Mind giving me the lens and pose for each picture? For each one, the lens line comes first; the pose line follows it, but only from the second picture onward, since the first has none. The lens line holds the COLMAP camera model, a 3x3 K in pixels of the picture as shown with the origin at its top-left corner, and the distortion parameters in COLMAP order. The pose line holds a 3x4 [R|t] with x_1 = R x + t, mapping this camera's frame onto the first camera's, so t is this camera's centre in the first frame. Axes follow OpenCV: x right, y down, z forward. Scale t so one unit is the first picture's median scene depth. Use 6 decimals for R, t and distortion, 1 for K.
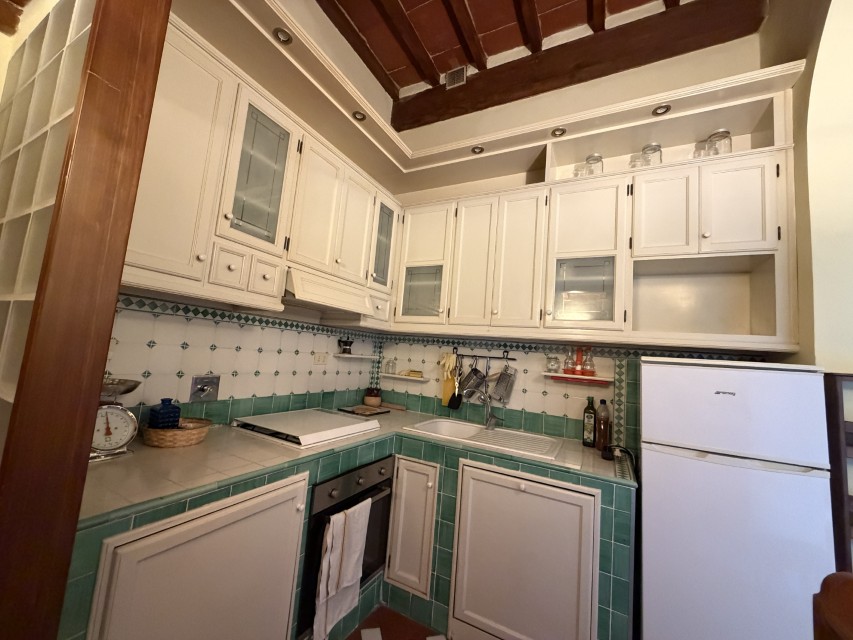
lens RADIAL K [[339.5, 0, 424.0], [0, 339.5, 319.0], [0, 0, 1]] dist [0.001049, -0.000443]
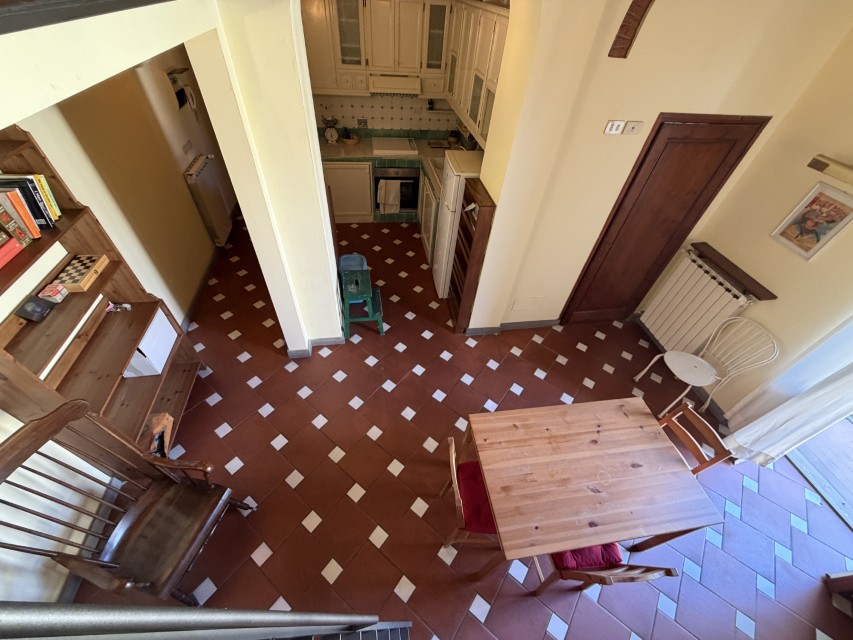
lens RADIAL K [[339.5, 0, 426.4], [0, 339.5, 322.9], [0, 0, 1]] dist [0.001049, -0.000443]
pose [[0.609611, 0.538891, -0.581353, 2.175315], [0.065407, 0.696687, 0.714387, -0.613135], [0.789998, -0.473522, 0.389461, -0.445327]]
